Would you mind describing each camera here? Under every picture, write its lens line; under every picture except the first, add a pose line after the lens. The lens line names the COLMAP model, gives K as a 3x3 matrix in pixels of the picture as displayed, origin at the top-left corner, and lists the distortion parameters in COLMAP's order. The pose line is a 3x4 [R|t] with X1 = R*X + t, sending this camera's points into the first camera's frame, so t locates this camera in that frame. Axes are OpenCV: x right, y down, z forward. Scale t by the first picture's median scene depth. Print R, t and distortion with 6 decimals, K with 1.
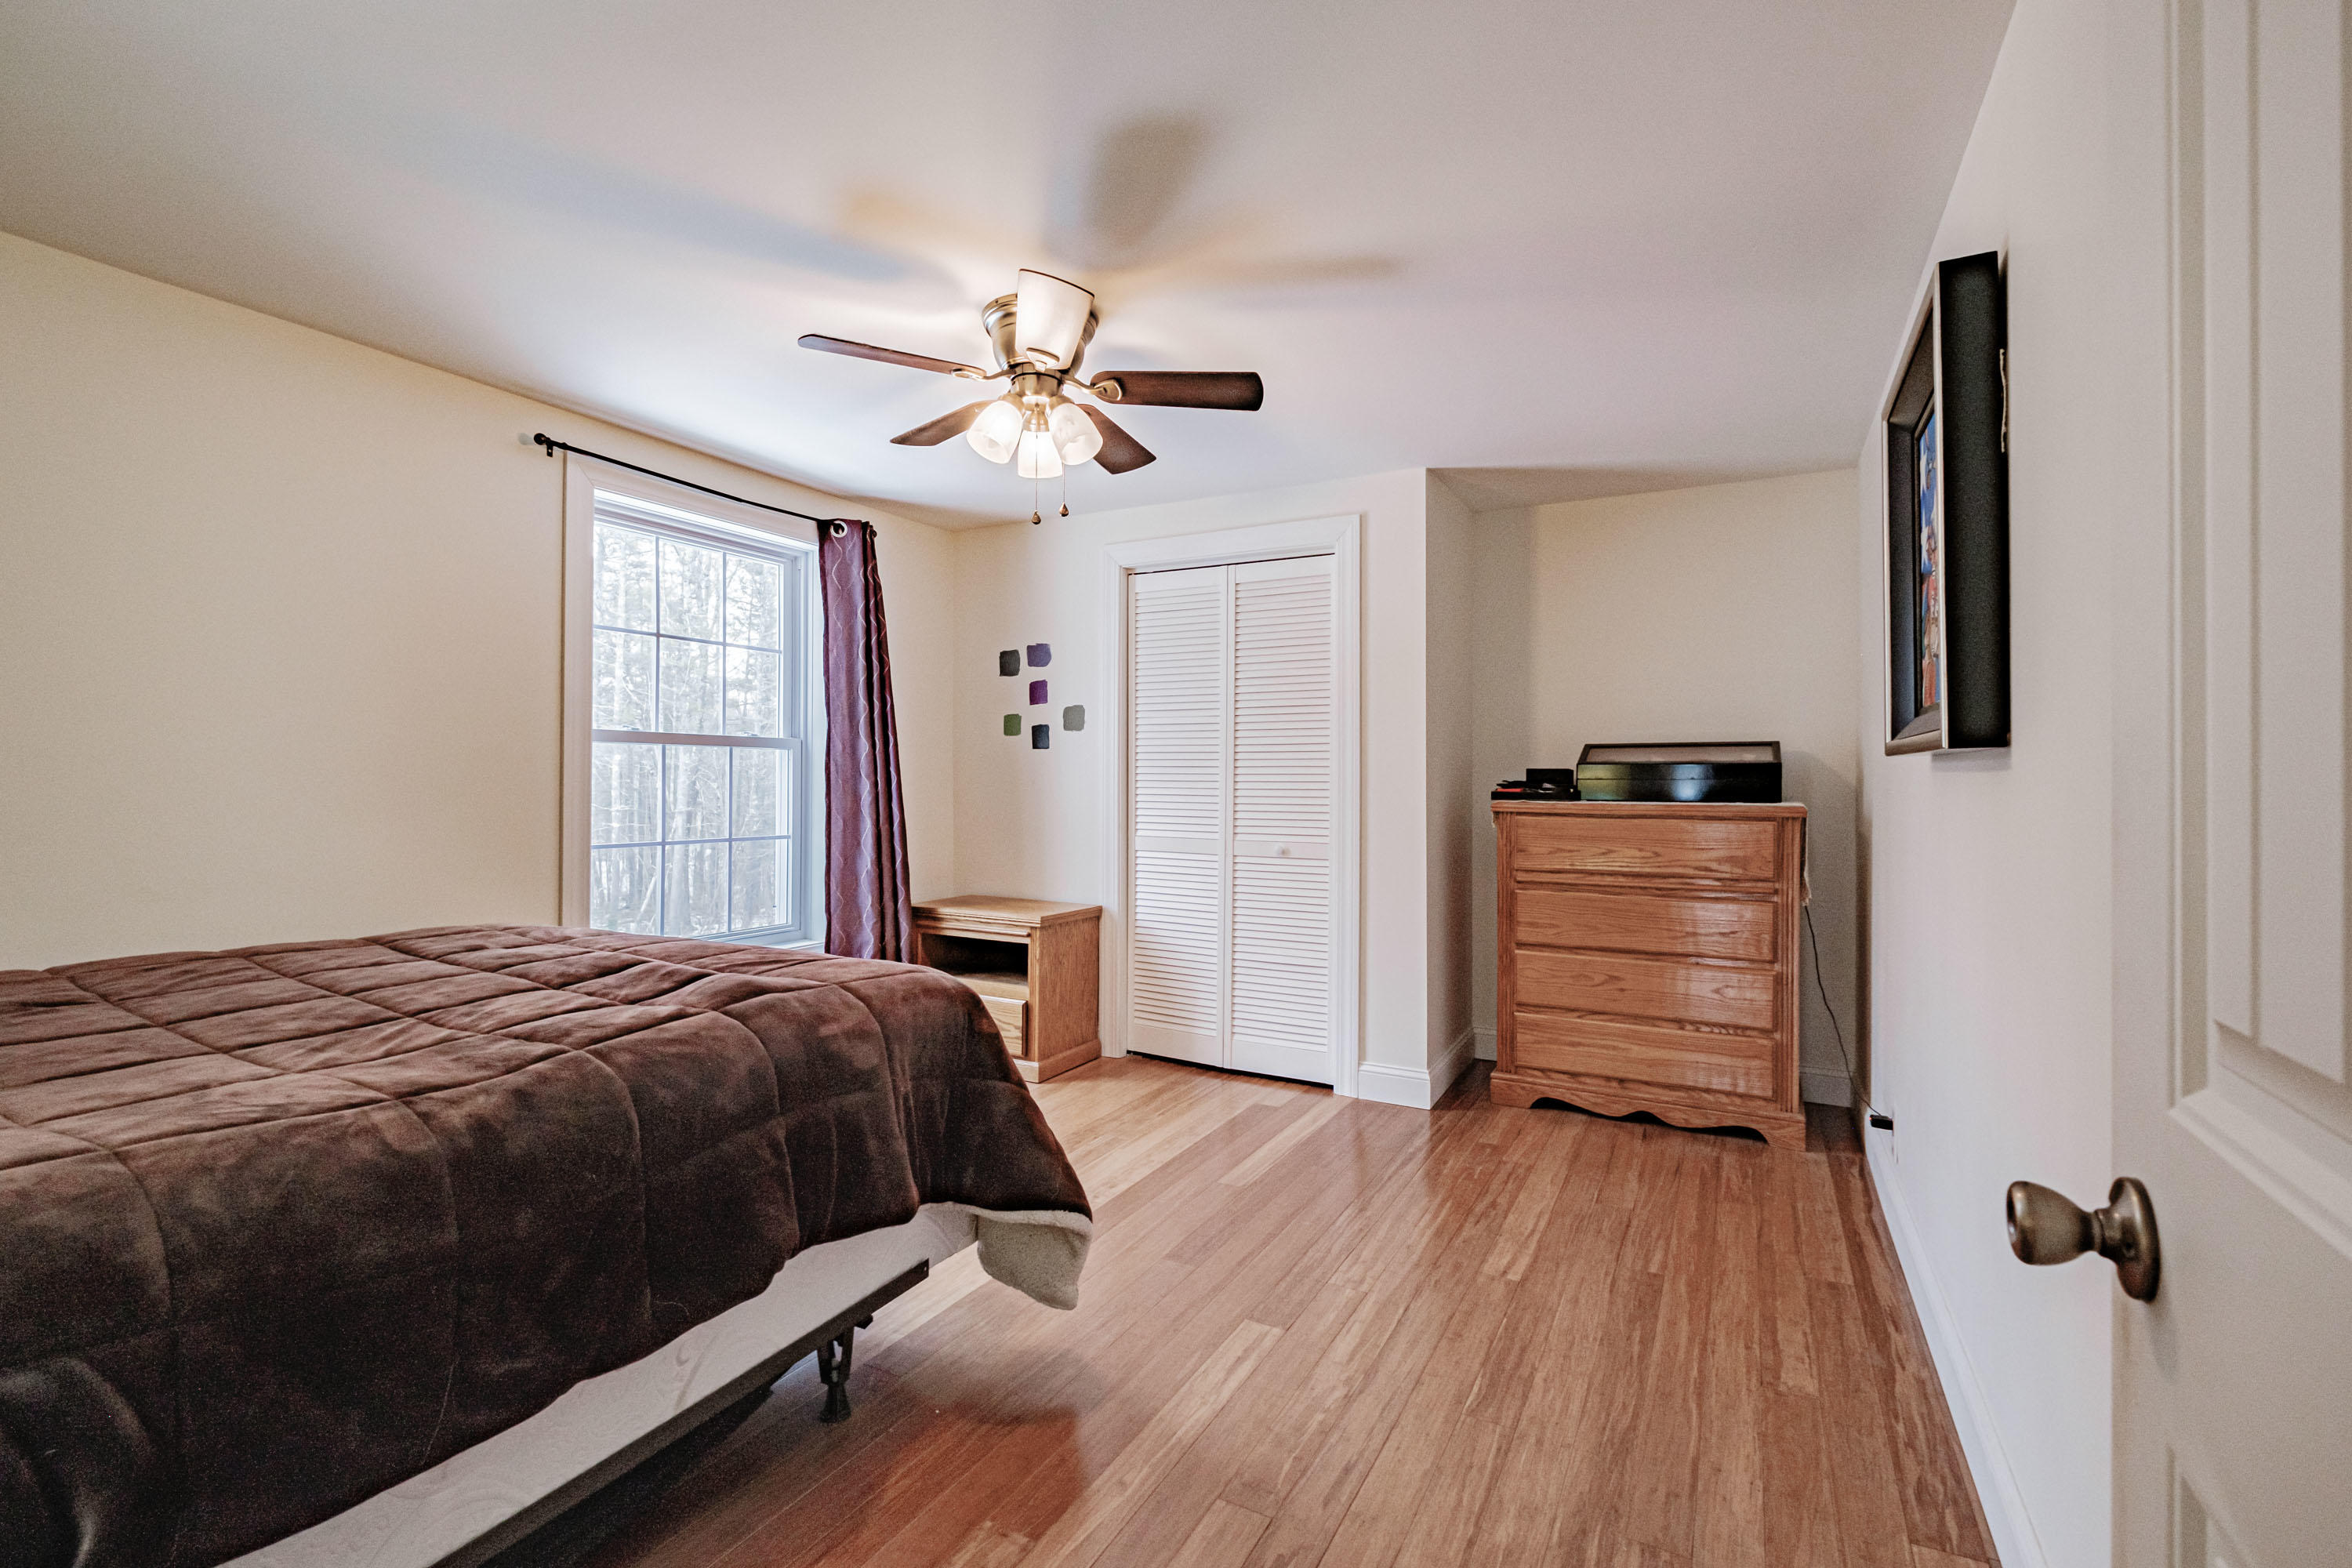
lens RADIAL K [[1040.5, 0, 1176.7], [0, 1040.5, 773.7], [0, 0, 1]] dist [-0.000894, -0.006295]
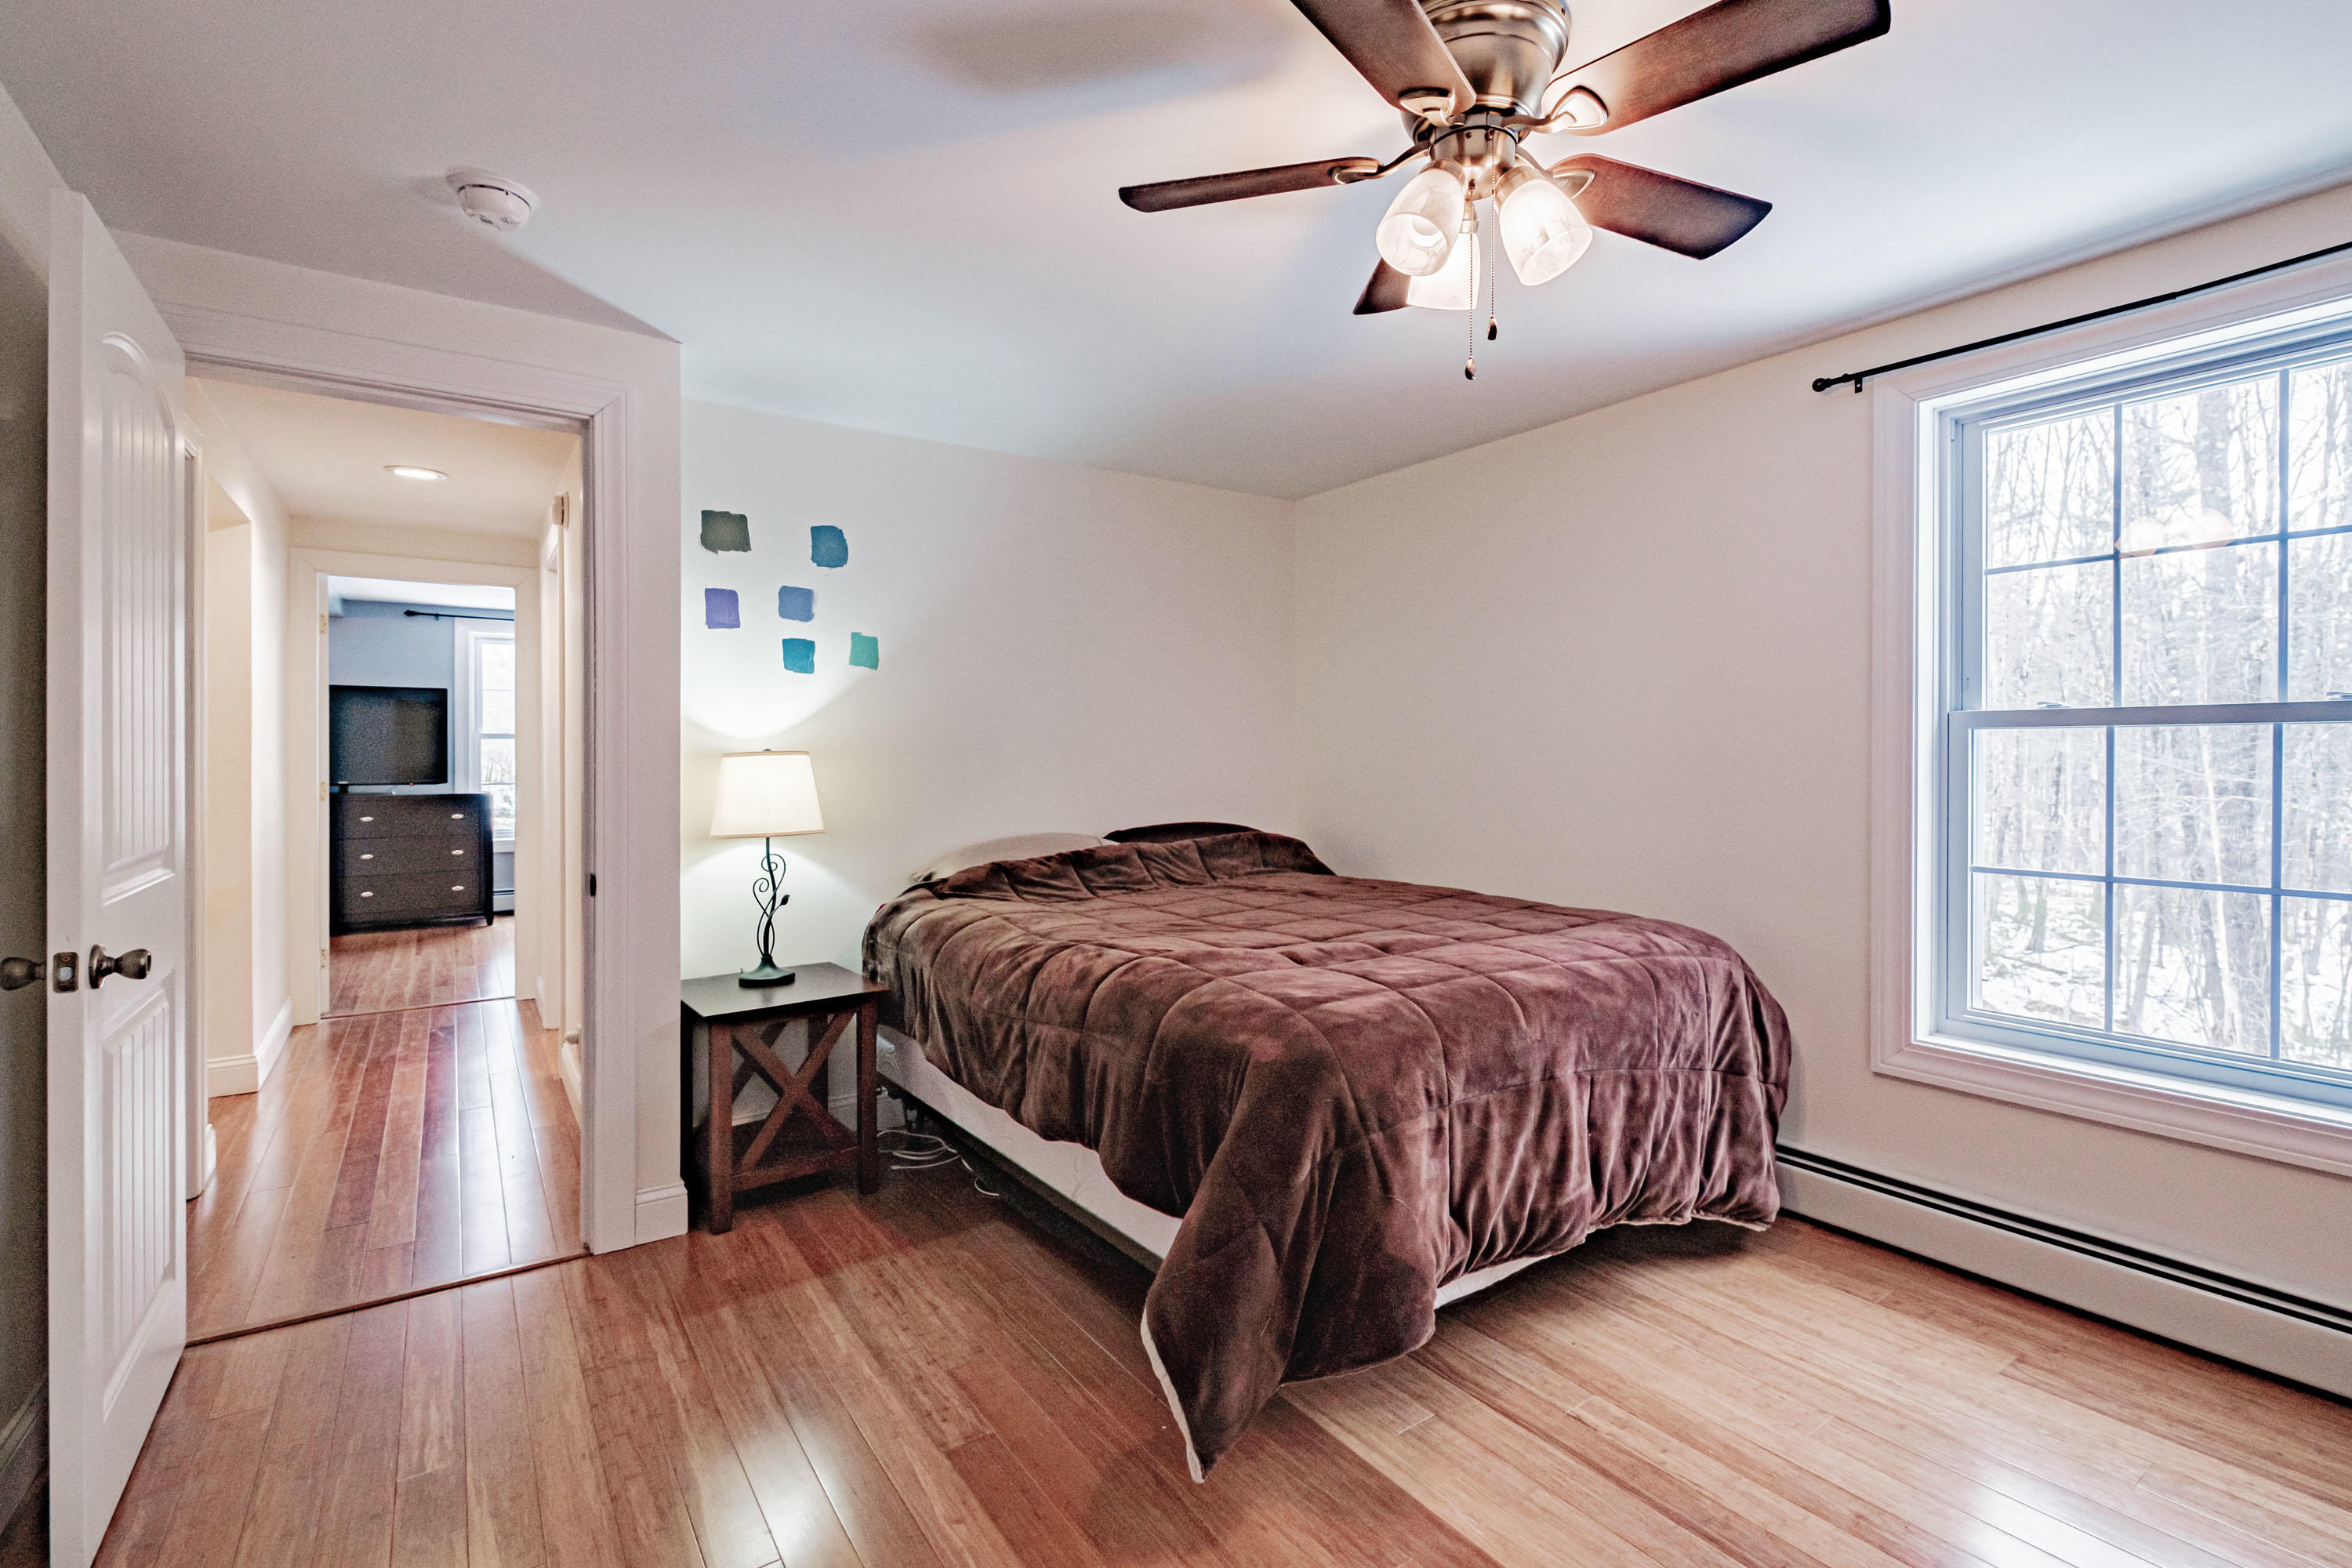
lens RADIAL K [[1040.5, 0, 1176.7], [0, 1040.5, 773.7], [0, 0, 1]] dist [-0.000894, -0.006295]
pose [[-0.432348, 0.002783, -0.901703, 0.349874], [-0.000142, 0.999995, 0.003155, -0.000731], [0.901707, 0.001492, -0.432345, 0.777707]]
